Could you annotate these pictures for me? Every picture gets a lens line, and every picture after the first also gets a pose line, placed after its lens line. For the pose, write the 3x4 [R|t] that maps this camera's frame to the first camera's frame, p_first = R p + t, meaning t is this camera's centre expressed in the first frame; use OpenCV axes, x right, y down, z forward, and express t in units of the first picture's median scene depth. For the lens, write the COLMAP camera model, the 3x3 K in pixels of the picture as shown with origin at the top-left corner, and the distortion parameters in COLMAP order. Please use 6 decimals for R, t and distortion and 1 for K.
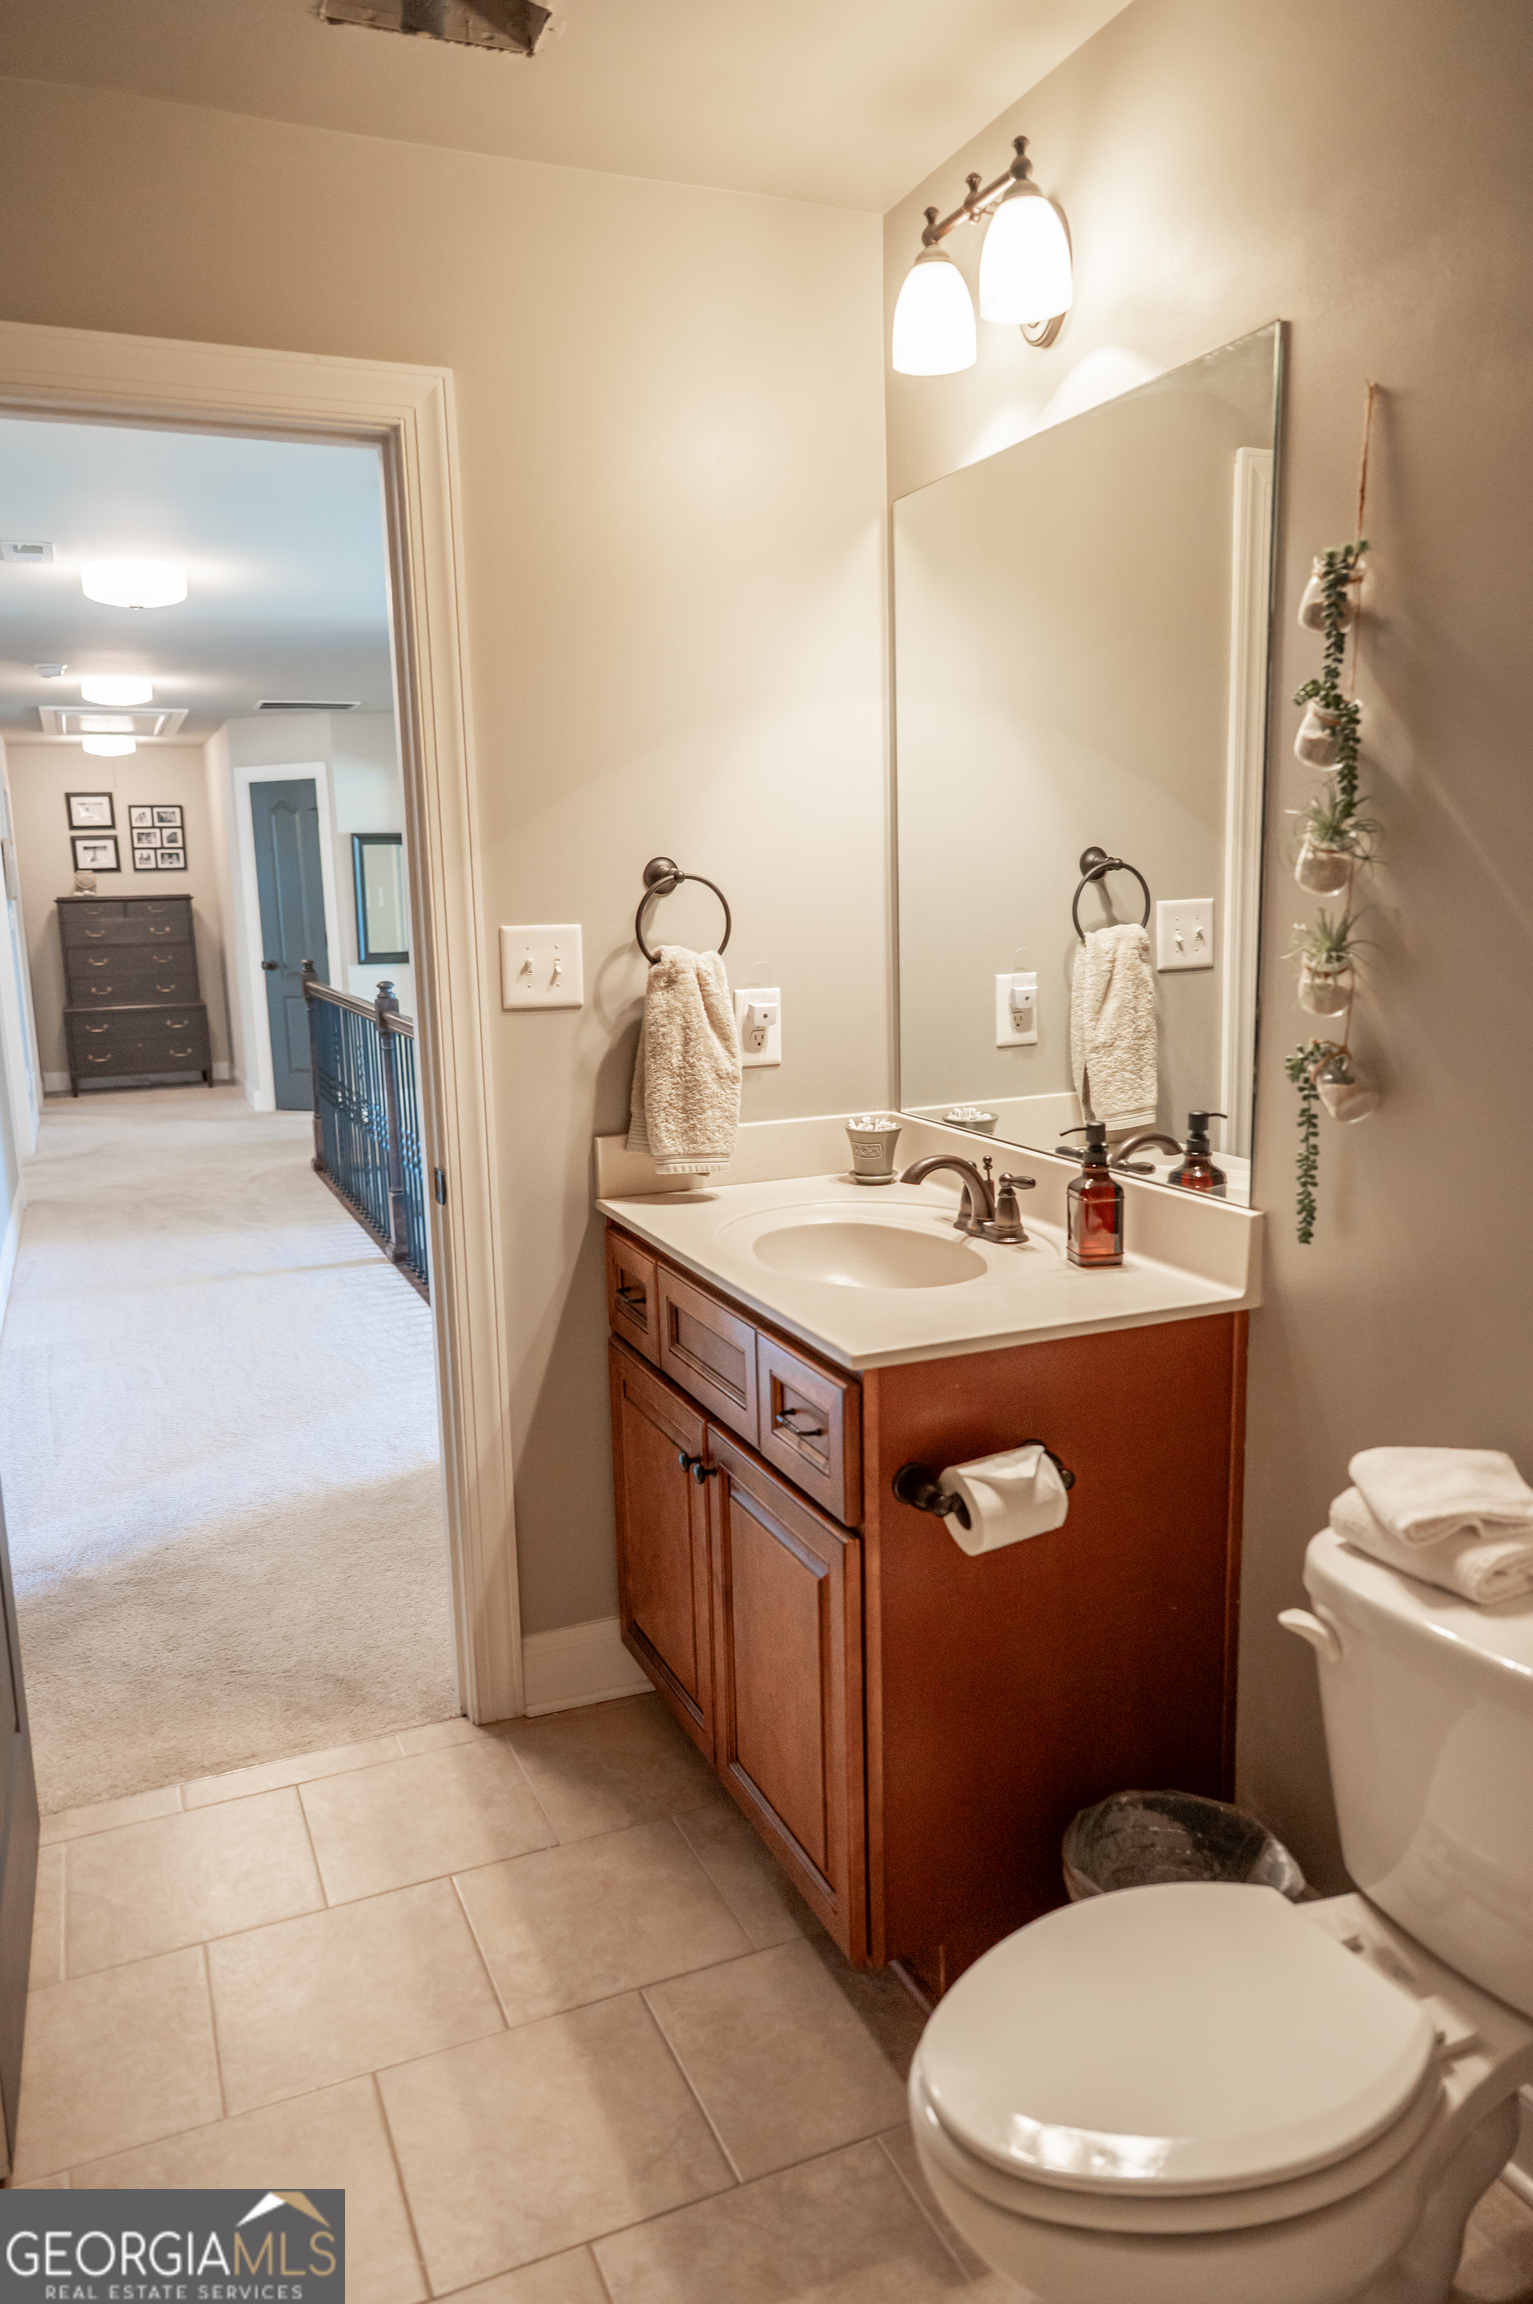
lens RADIAL K [[1562.5, 0, 772.9], [0, 1562.5, 1129.2], [0, 0, 1]] dist [0.000785, -0.007252]
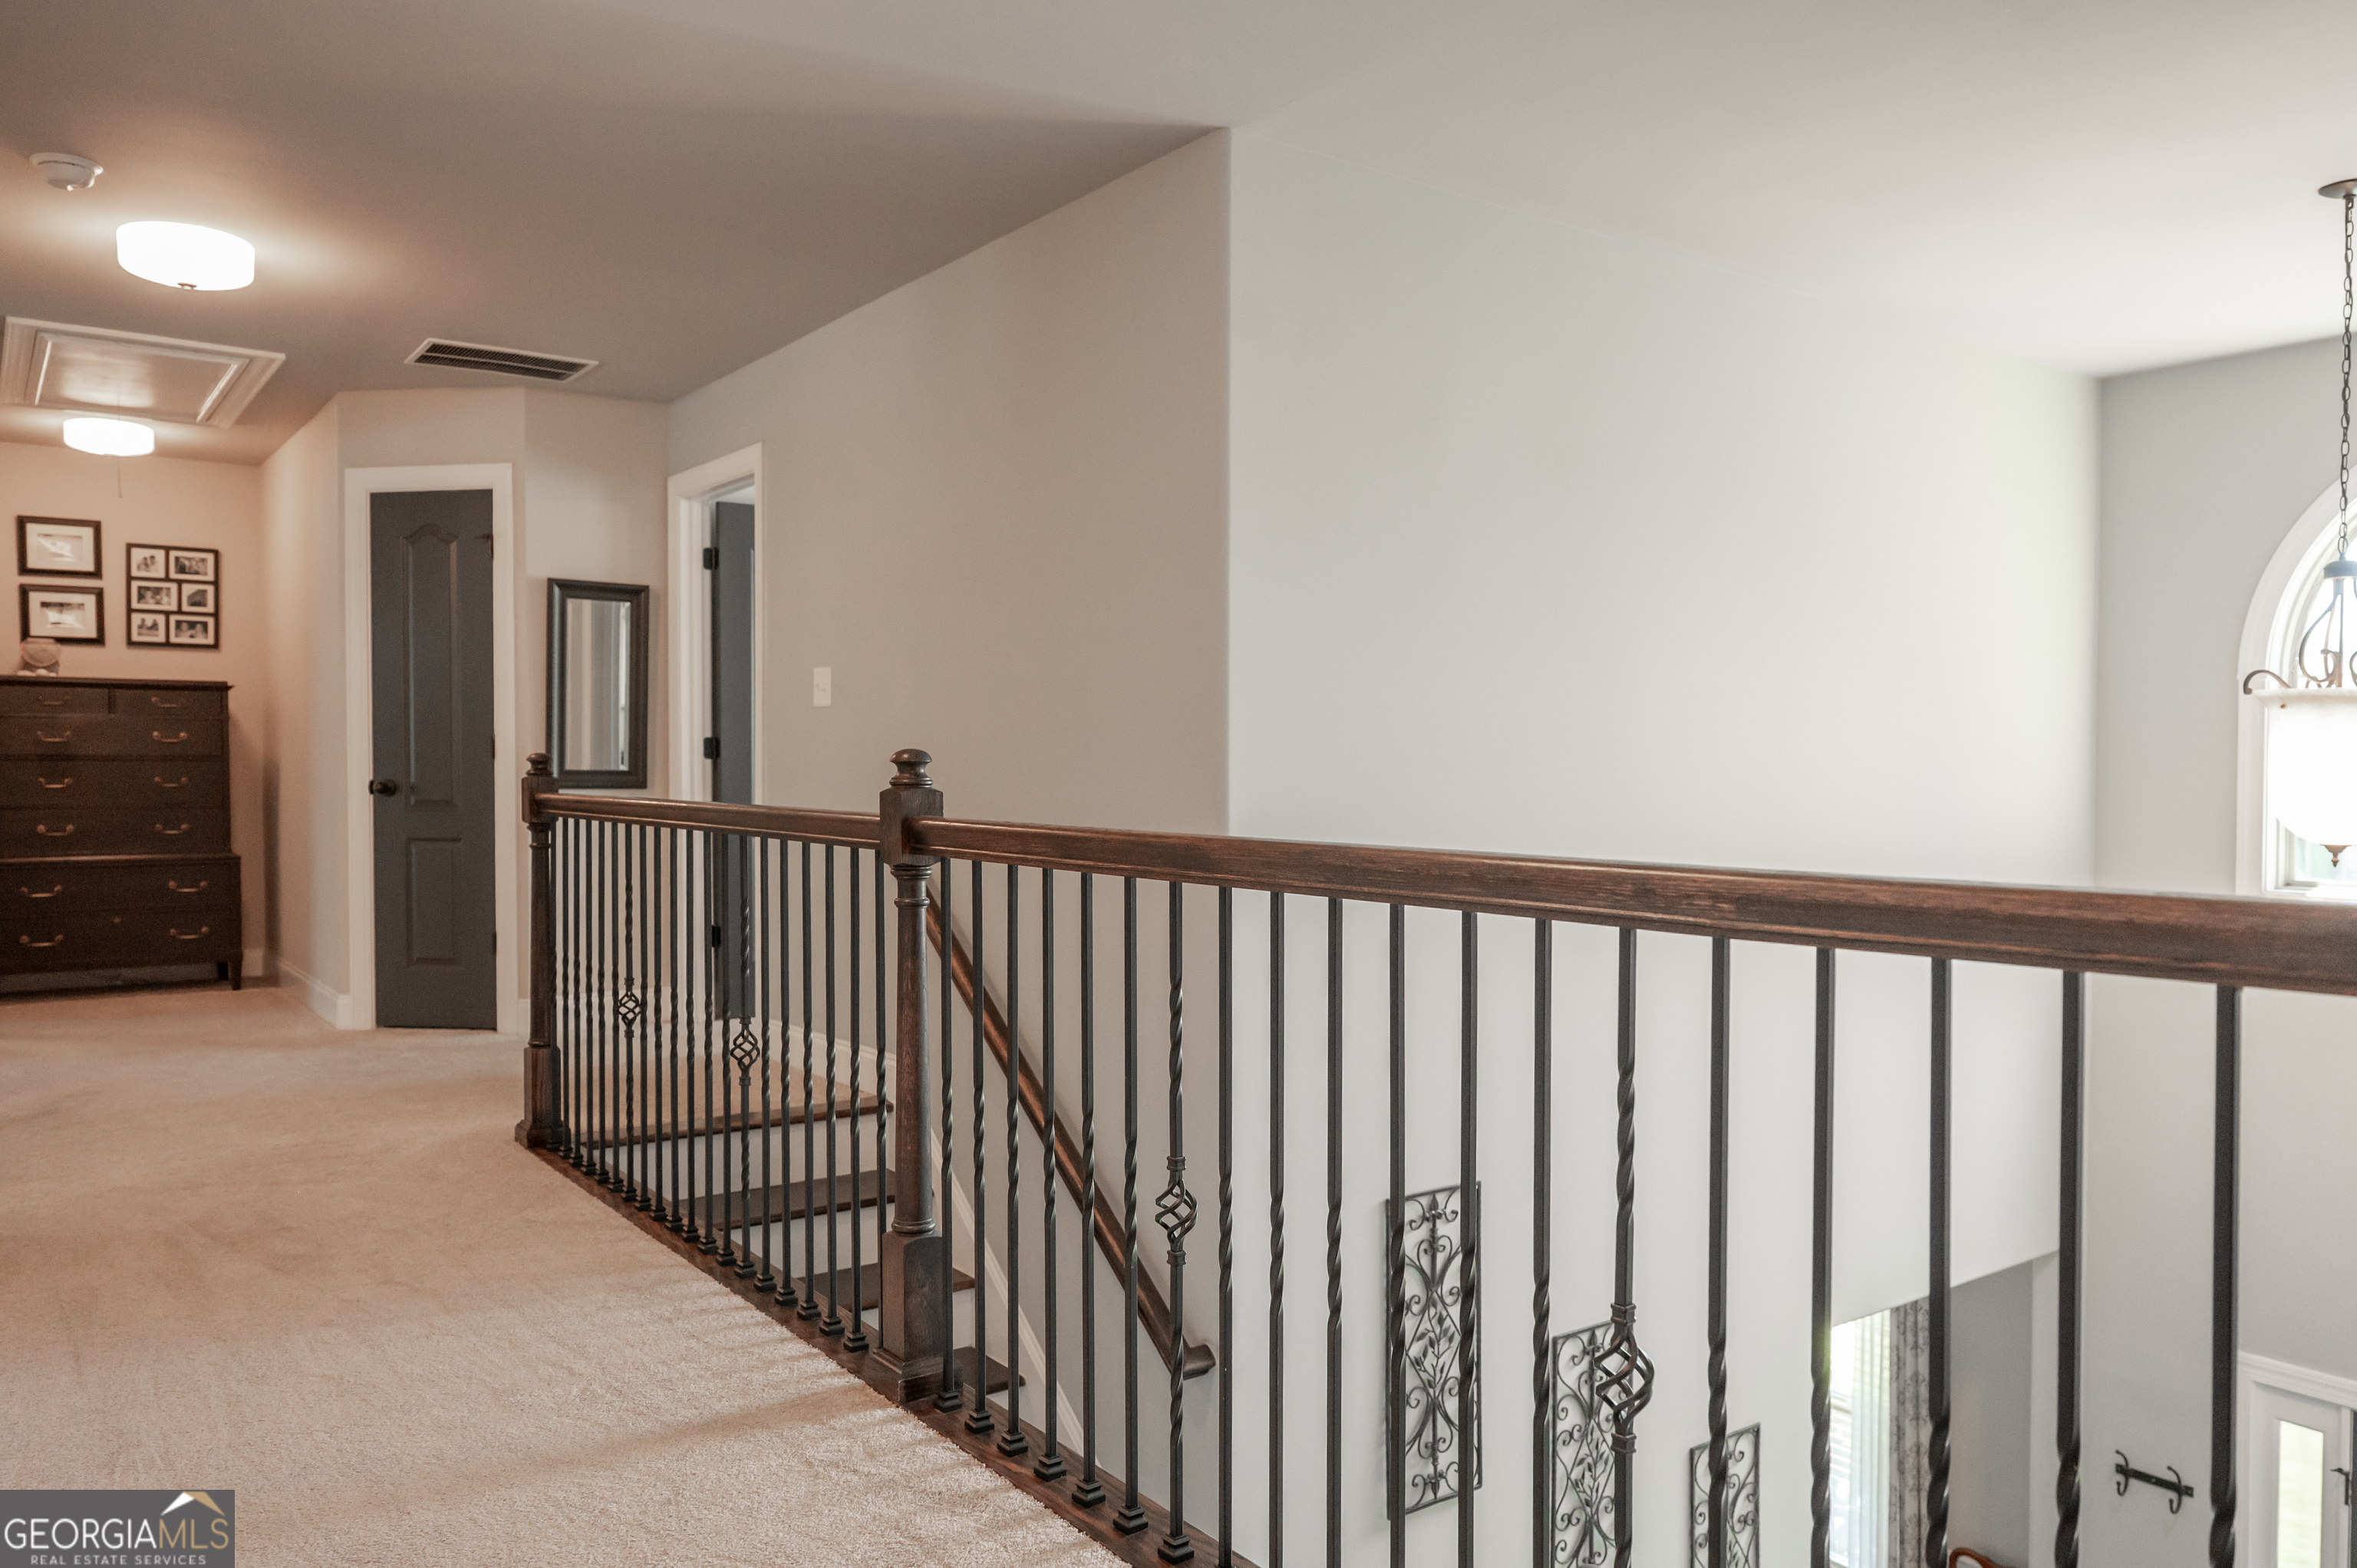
lens RADIAL K [[1598.3, 0, 1178.5], [0, 1598.3, 784.0], [0, 0, 1]] dist [0.000785, -0.007252]
pose [[0.971064, 0.025420, 0.237464, -0.149436], [0.010725, 0.988674, -0.149695, -0.008522], [-0.238580, 0.147910, 0.959793, 0.289740]]
